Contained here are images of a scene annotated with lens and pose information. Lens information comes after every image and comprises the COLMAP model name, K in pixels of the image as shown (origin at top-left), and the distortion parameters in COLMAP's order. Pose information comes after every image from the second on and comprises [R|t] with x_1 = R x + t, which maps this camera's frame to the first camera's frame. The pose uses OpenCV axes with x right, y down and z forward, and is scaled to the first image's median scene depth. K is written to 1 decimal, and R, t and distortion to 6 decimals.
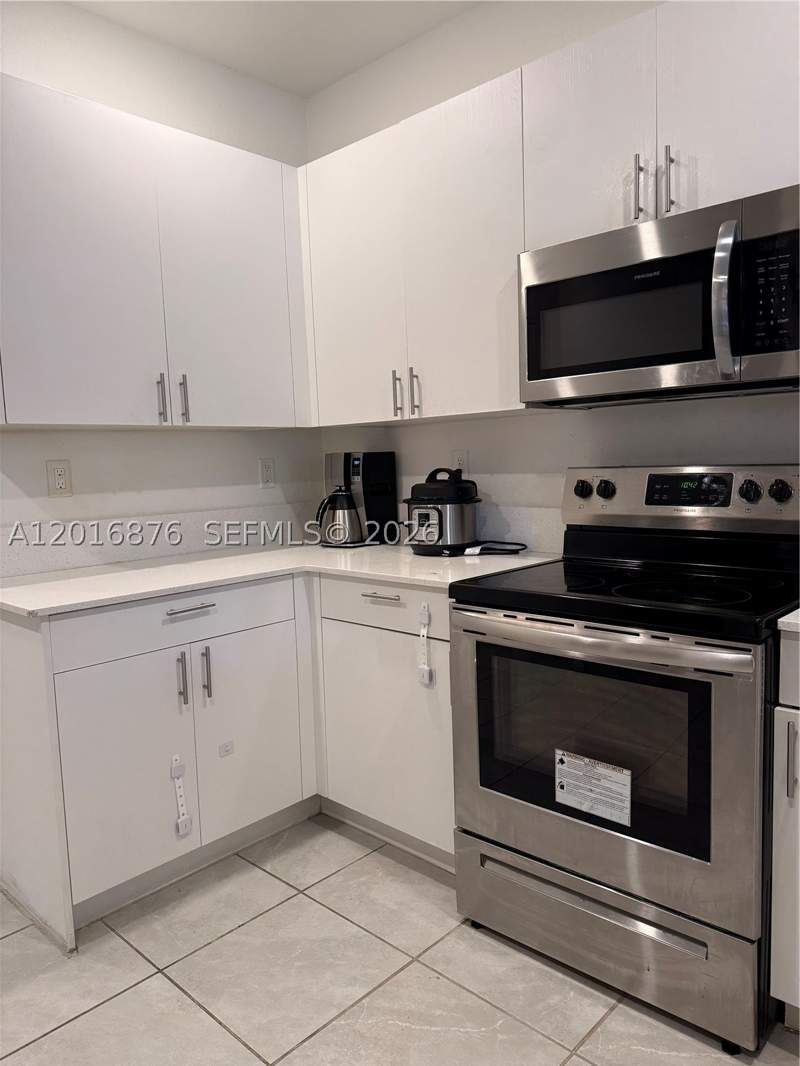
lens RADIAL K [[756.3, 0, 394.9], [0, 756.3, 534.2], [0, 0, 1]] dist [0.052494, -0.055703]
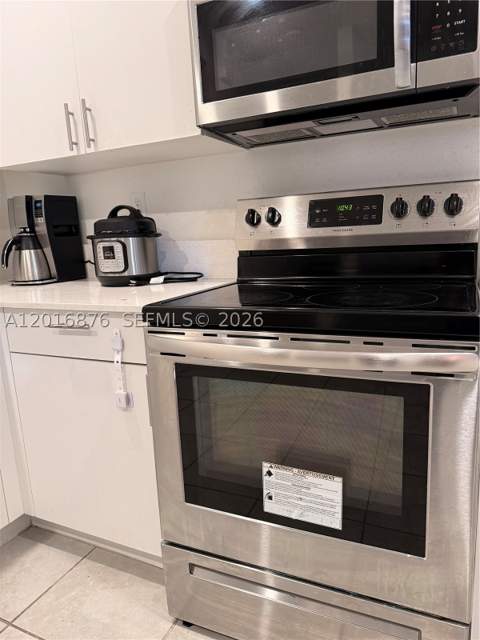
lens RADIAL K [[454.1, 0, 238.9], [0, 454.1, 323.2], [0, 0, 1]] dist [0.052494, -0.055703]
pose [[0.949652, -0.077217, 0.303642, 0.011203], [0.052089, 0.994577, 0.090015, 0.037559], [-0.308946, -0.069667, 0.948525, 0.380382]]
